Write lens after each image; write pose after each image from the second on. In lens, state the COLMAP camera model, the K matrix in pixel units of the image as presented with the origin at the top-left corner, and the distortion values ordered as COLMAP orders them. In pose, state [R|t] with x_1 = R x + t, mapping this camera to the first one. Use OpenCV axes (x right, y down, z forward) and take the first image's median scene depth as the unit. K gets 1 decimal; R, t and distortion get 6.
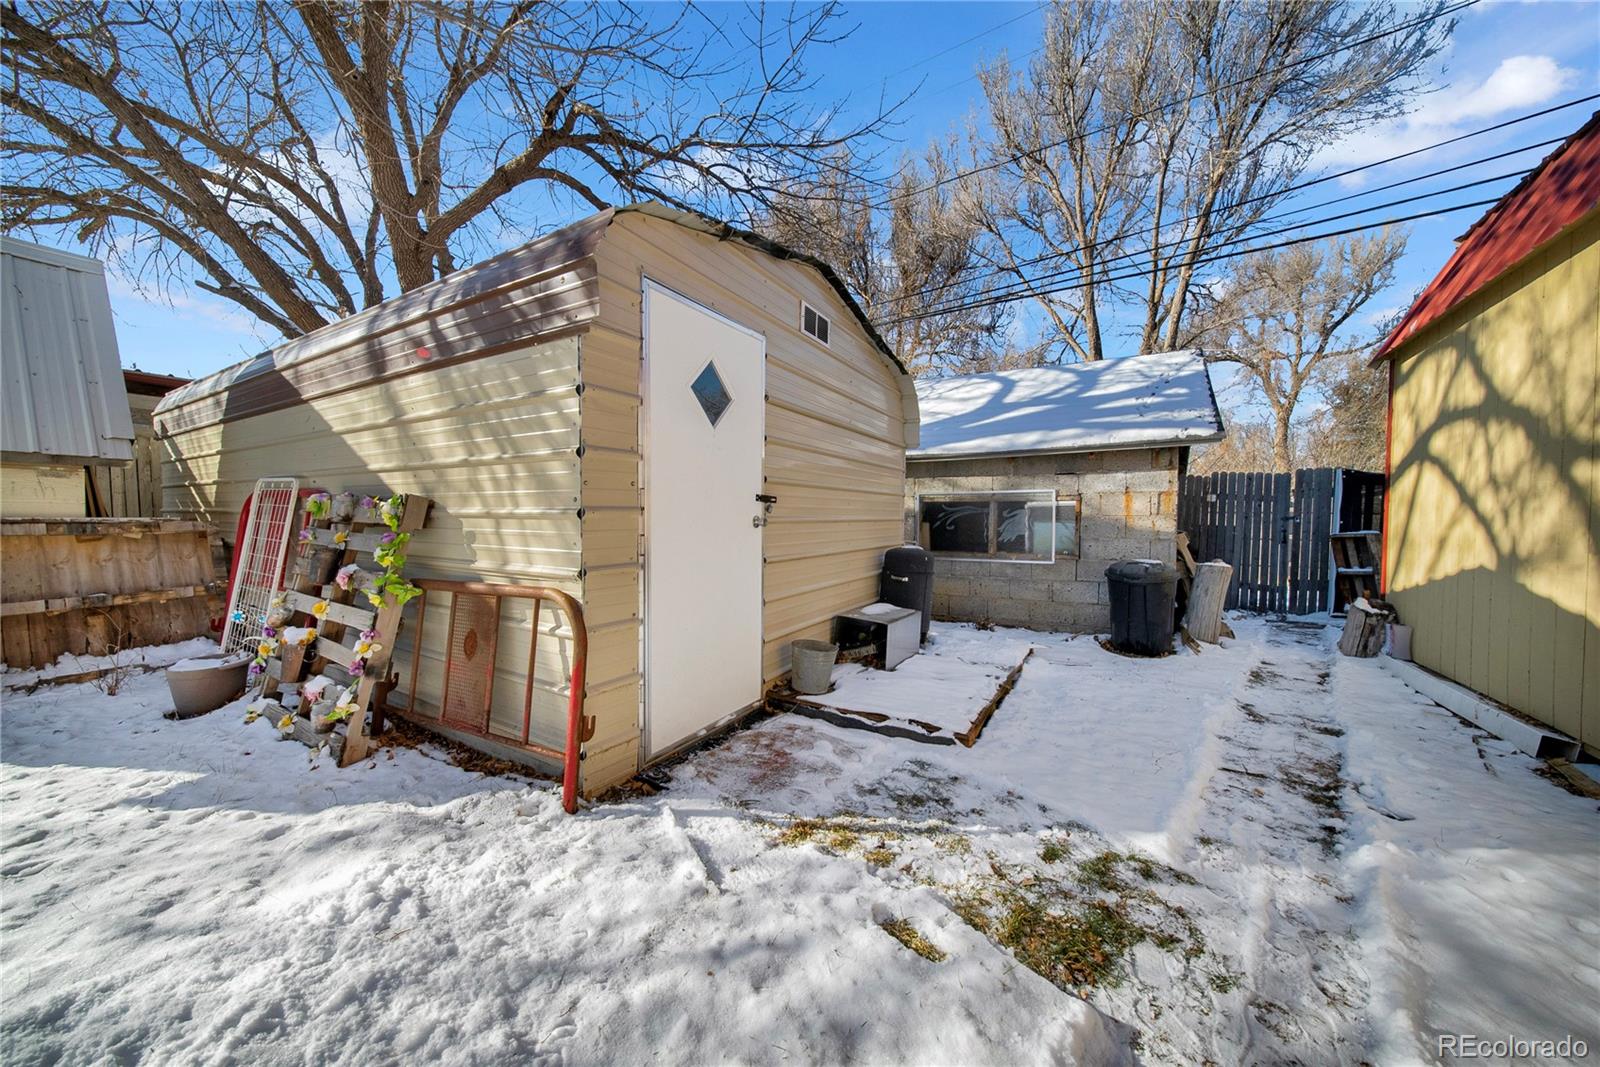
lens RADIAL K [[584.1, 0, 797.4], [0, 584.1, 529.6], [0, 0, 1]] dist [-0.001126, -0.000179]
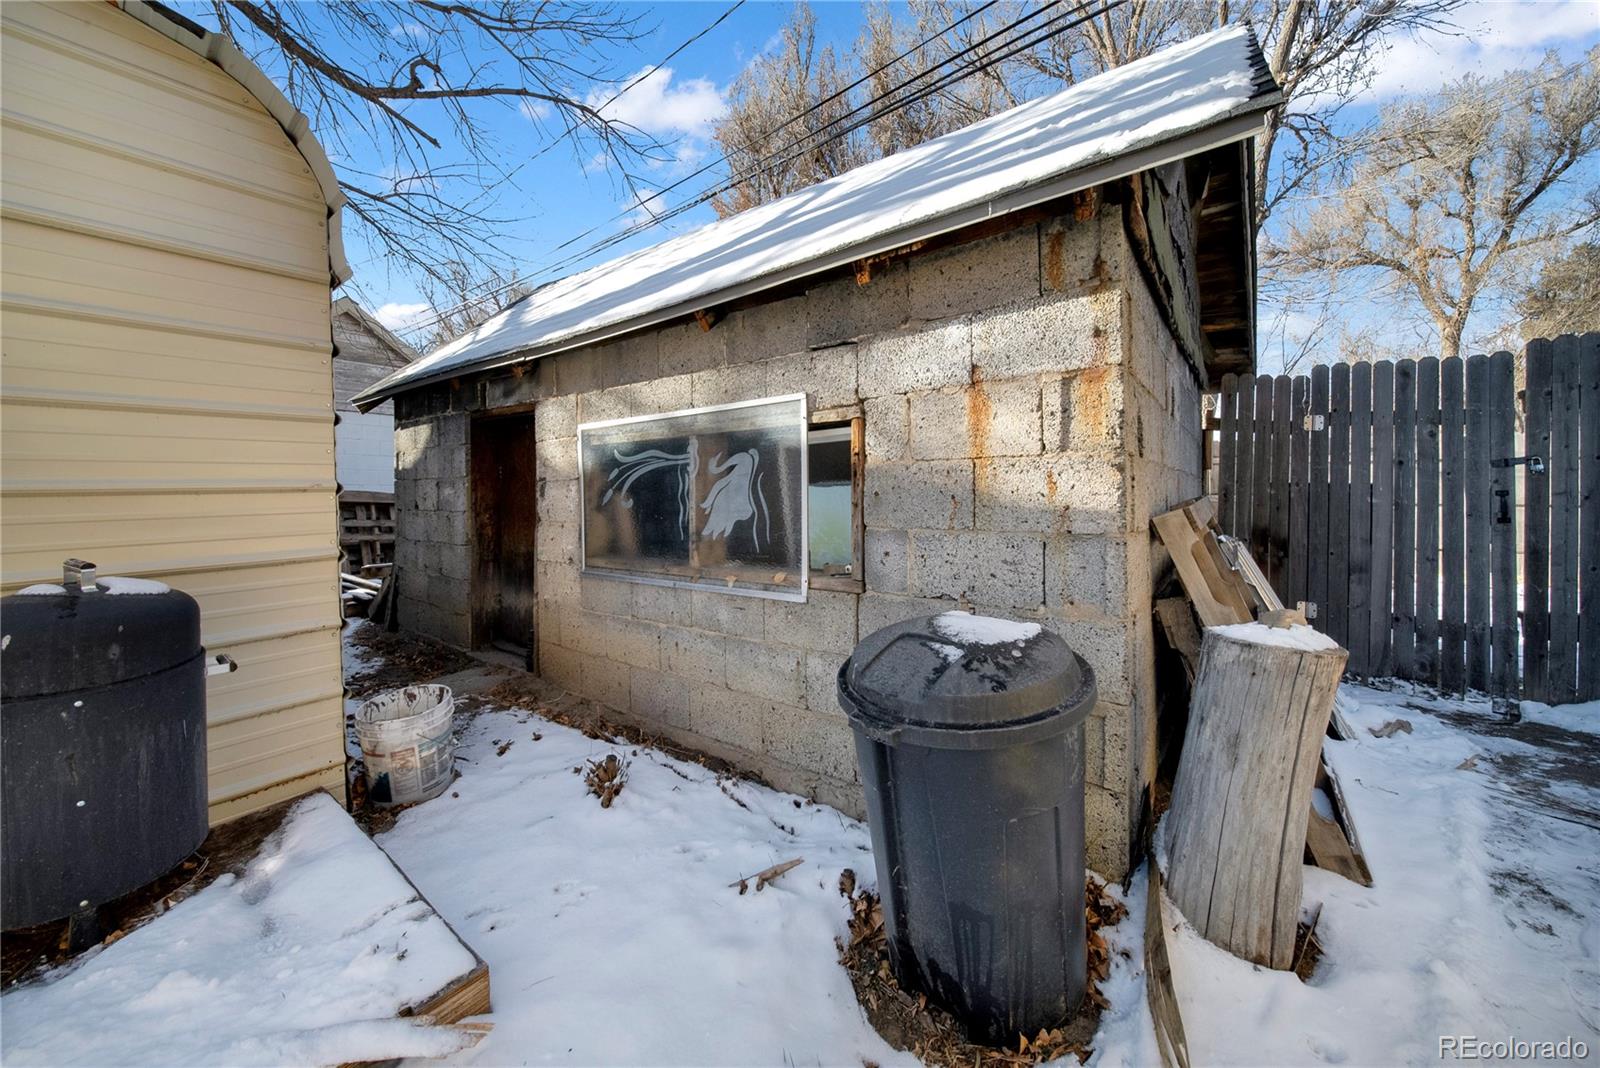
lens RADIAL K [[616.1, 0, 809.7], [0, 616.1, 482.2], [0, 0, 1]] dist [-0.001930, -0.000199]
pose [[0.993504, -0.023074, -0.111431, 0.470158], [0.020111, 0.999415, -0.027646, -0.003532], [0.112004, 0.025226, 0.993388, 0.609484]]
